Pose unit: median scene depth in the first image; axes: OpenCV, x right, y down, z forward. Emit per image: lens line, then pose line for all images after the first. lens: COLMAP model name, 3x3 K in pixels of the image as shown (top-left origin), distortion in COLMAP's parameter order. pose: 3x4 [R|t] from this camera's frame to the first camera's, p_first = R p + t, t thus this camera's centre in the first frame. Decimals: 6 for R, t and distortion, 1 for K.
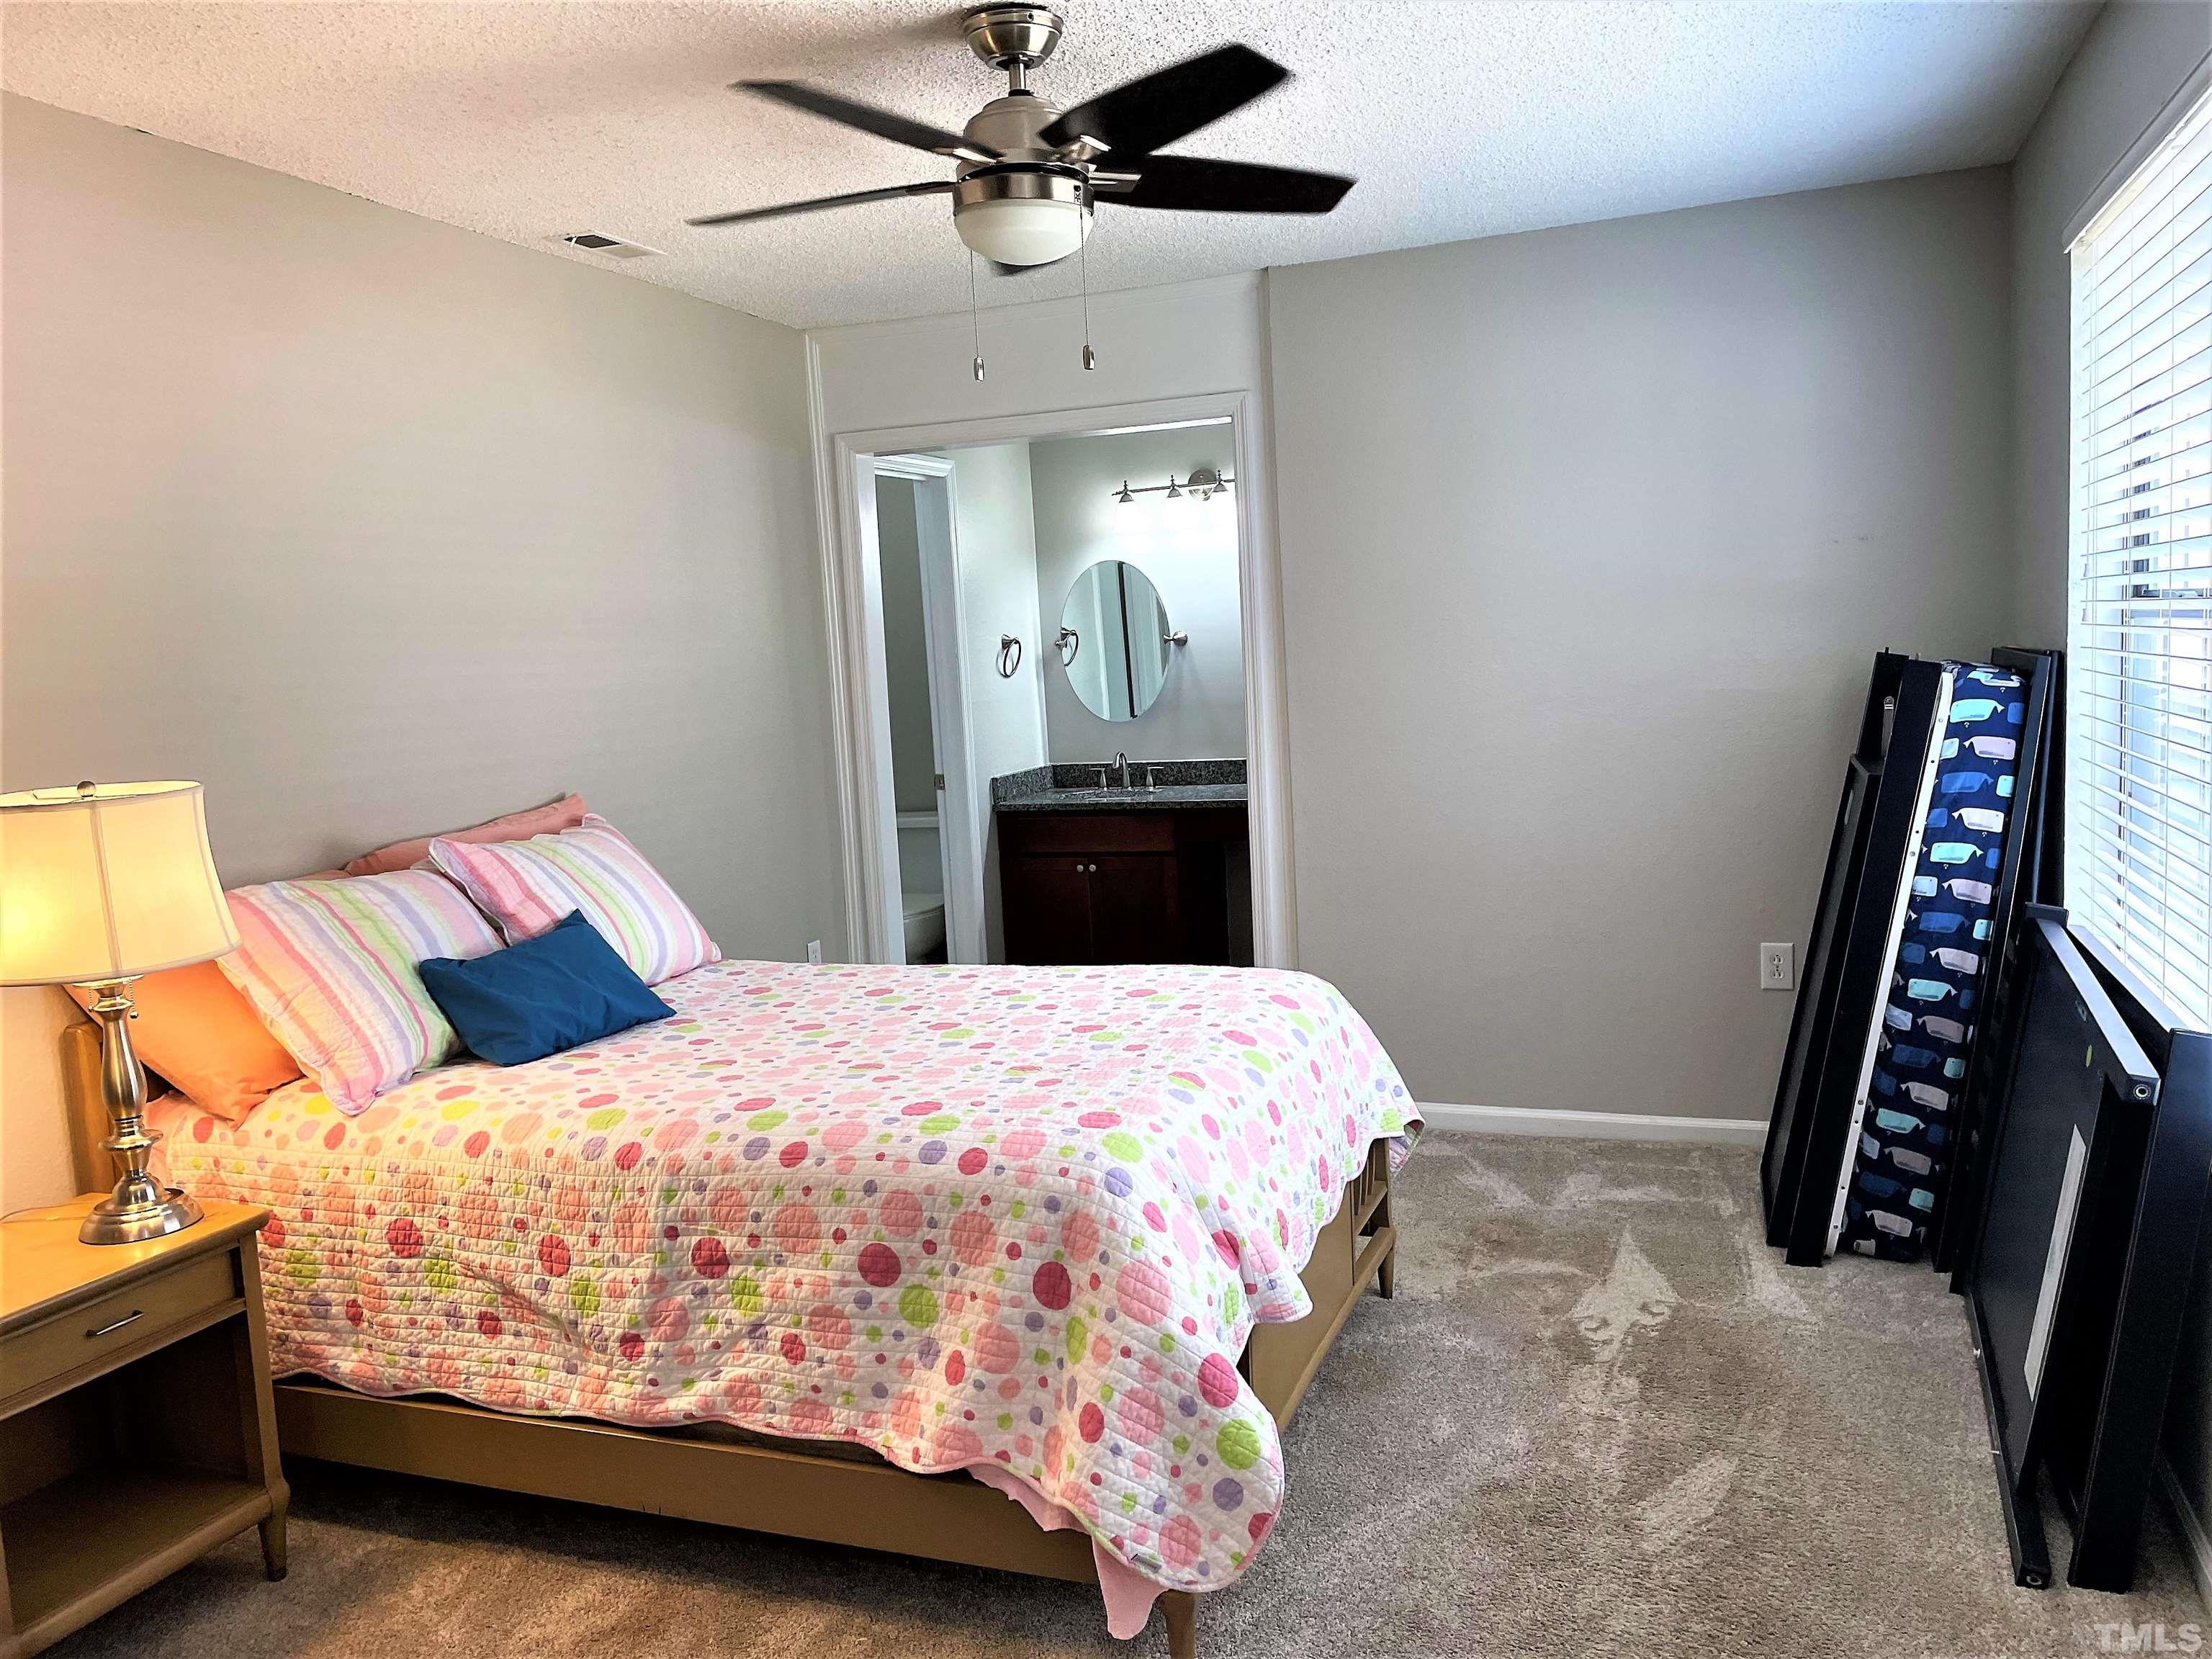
lens RADIAL K [[1679.8, 0, 1154.3], [0, 1679.8, 843.2], [0, 0, 1]] dist [0.072653, -0.077216]
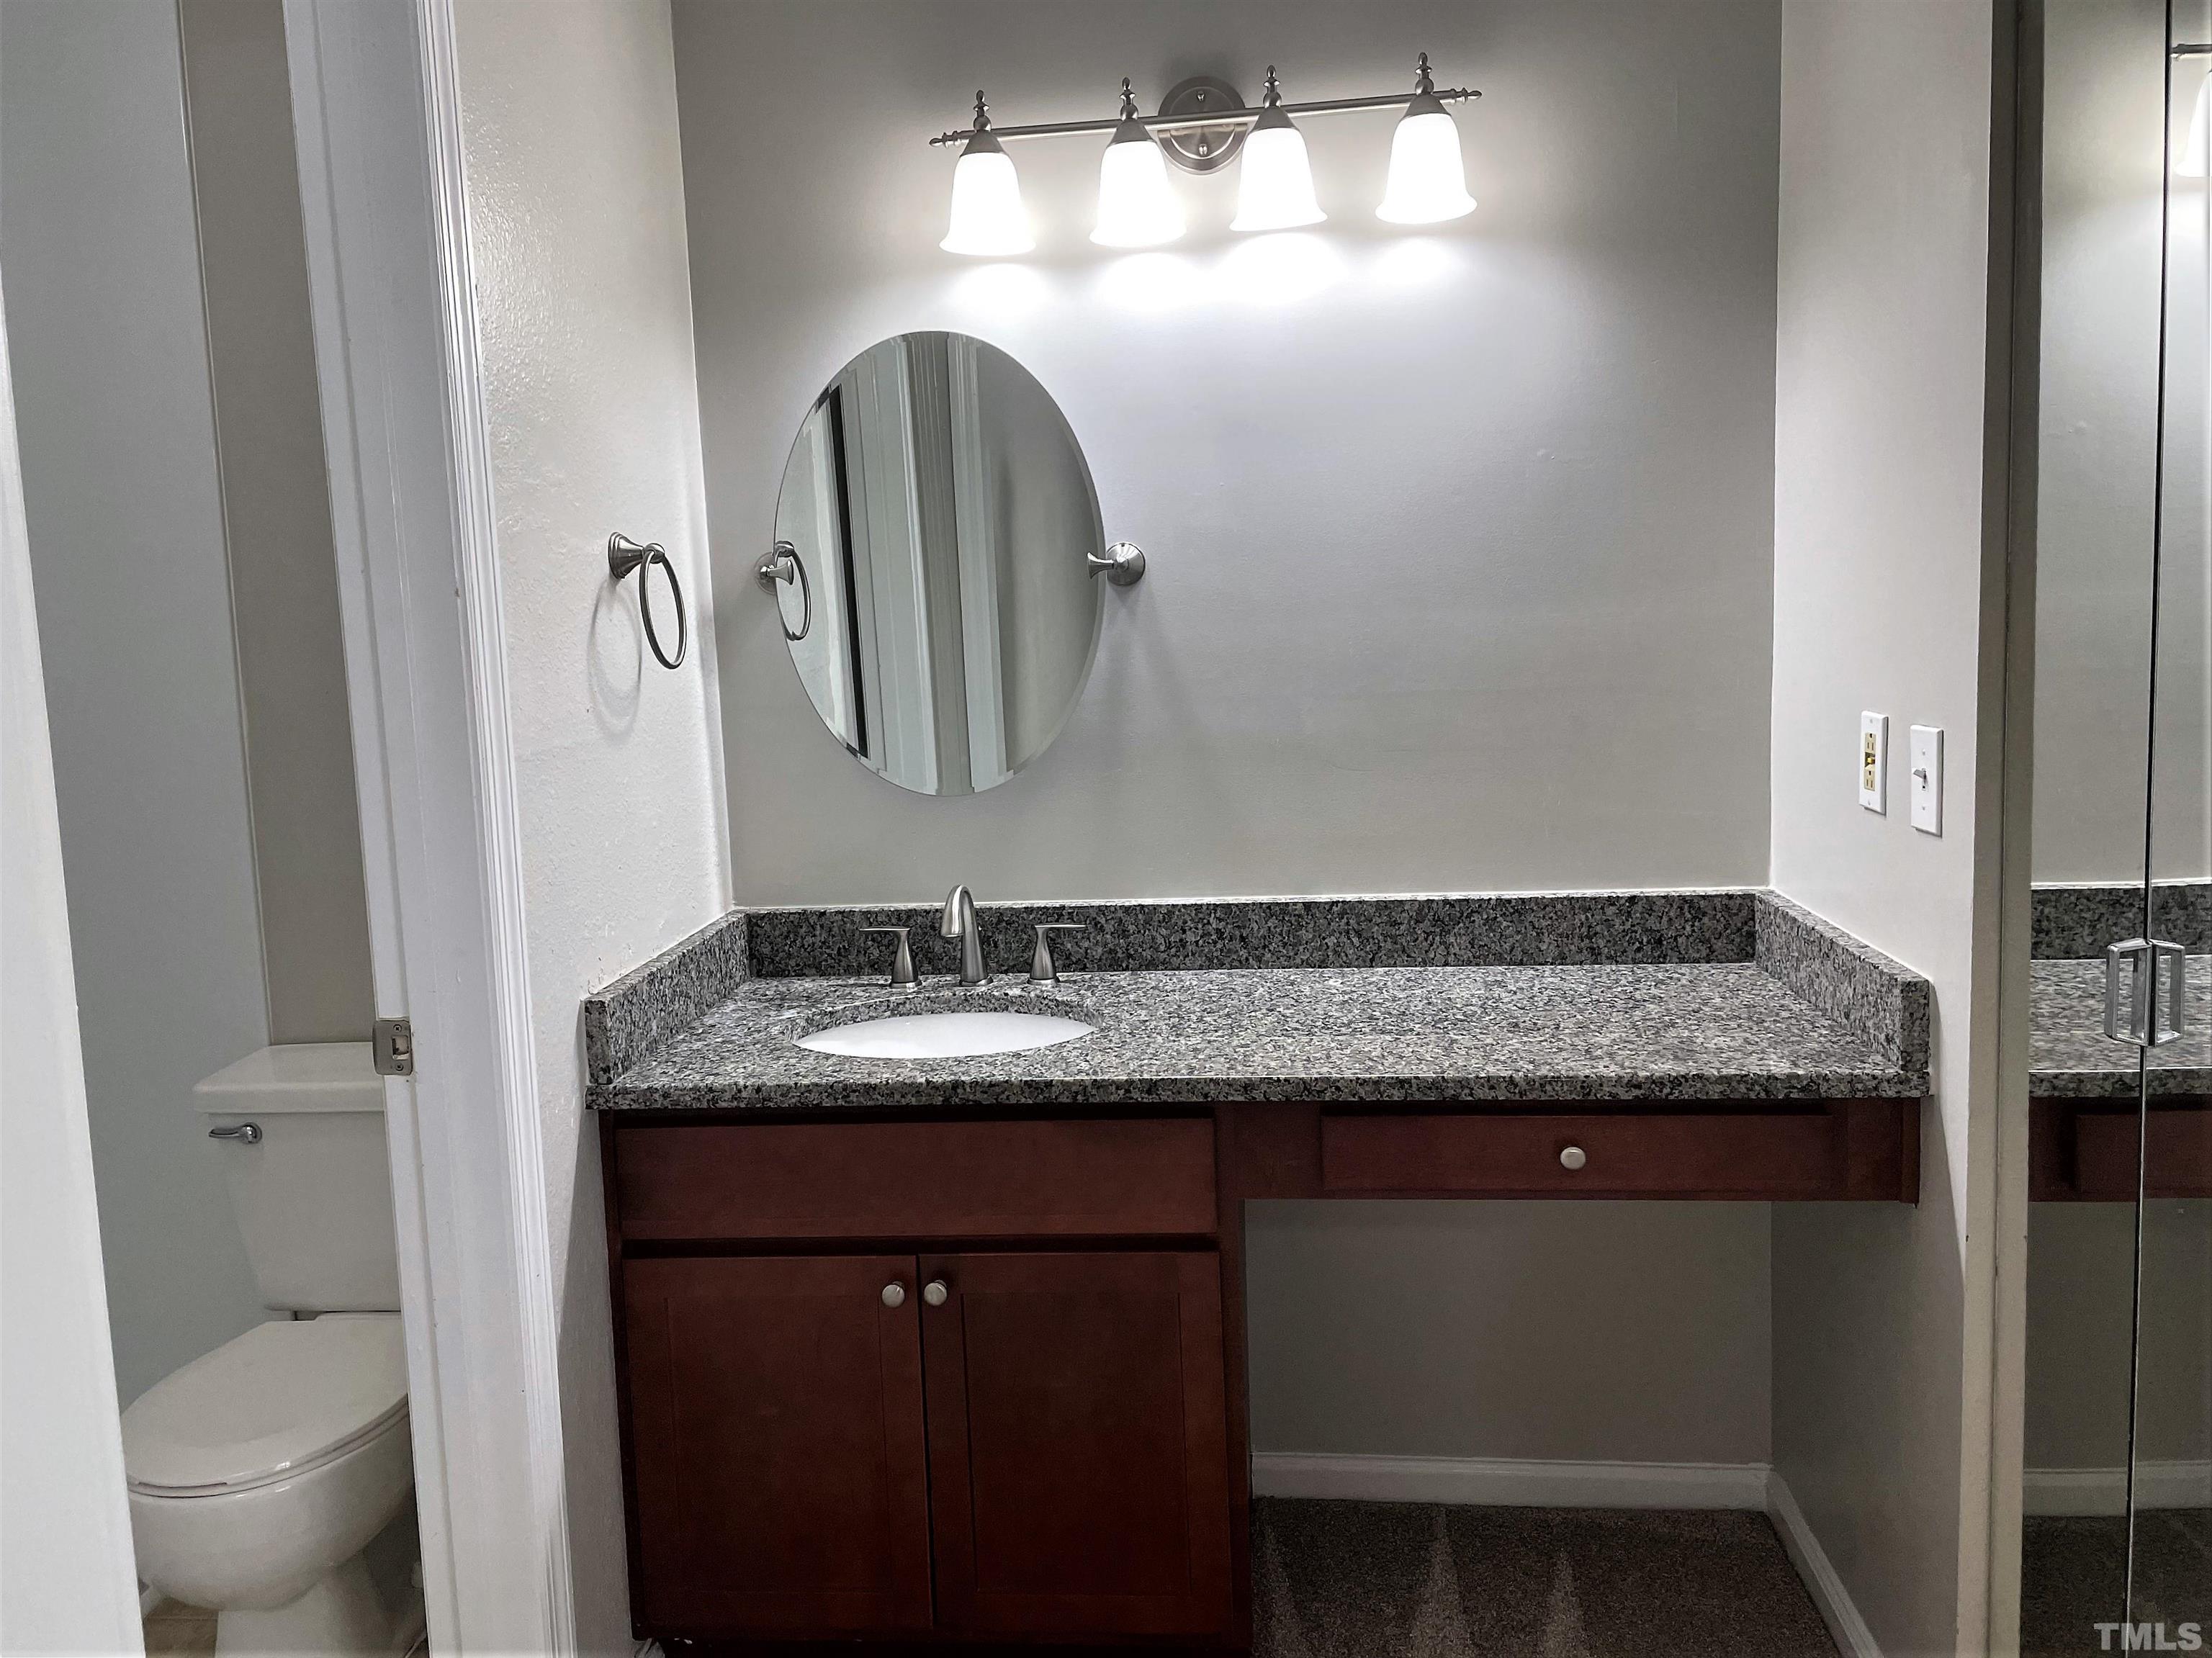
lens RADIAL K [[1679.7, 0, 1116.9], [0, 1679.7, 798.4], [0, 0, 1]] dist [0.072653, -0.077216]
pose [[0.966628, -0.014942, 0.255747, -0.192863], [0.017682, 0.999808, -0.008421, -0.169554], [-0.255572, 0.012662, 0.966707, 1.618218]]
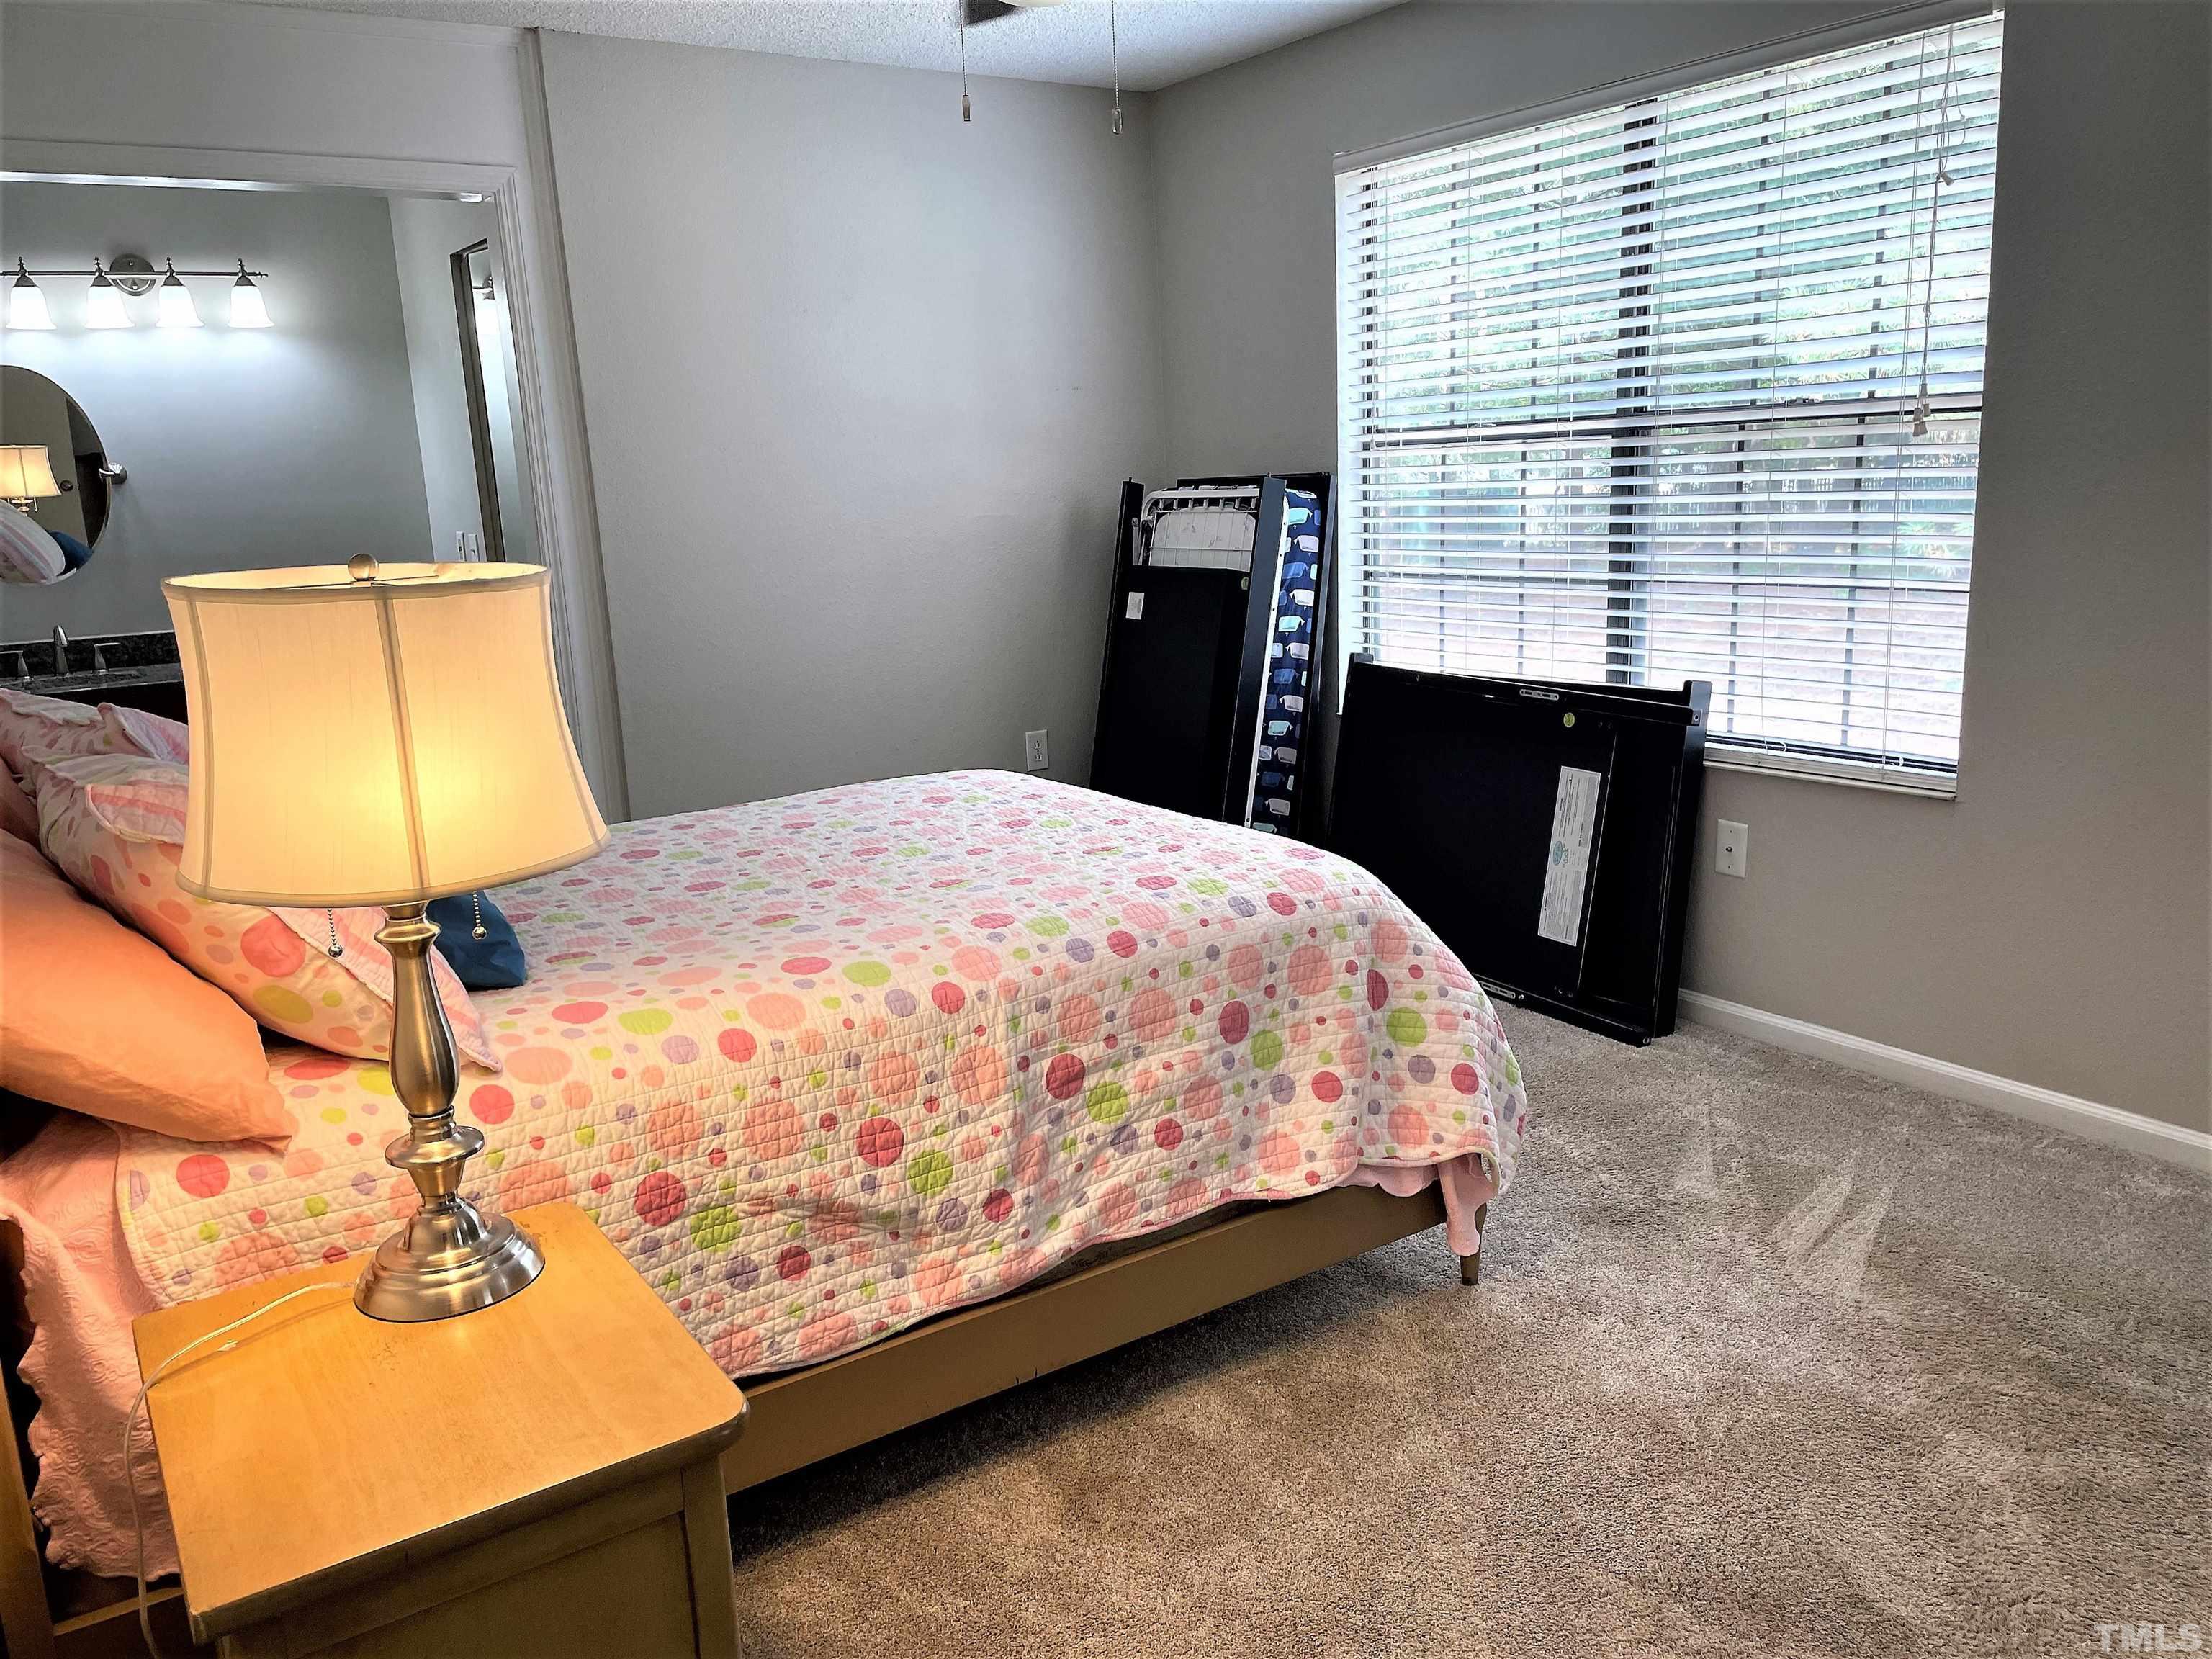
lens RADIAL K [[1679.8, 0, 1110.2], [0, 1679.8, 845.7], [0, 0, 1]] dist [0.072653, -0.077216]
pose [[0.574448, -0.150036, 0.804673, -0.932730], [0.106906, 0.988389, 0.107972, 0.026614], [-0.811530, 0.024001, 0.583818, 0.439120]]
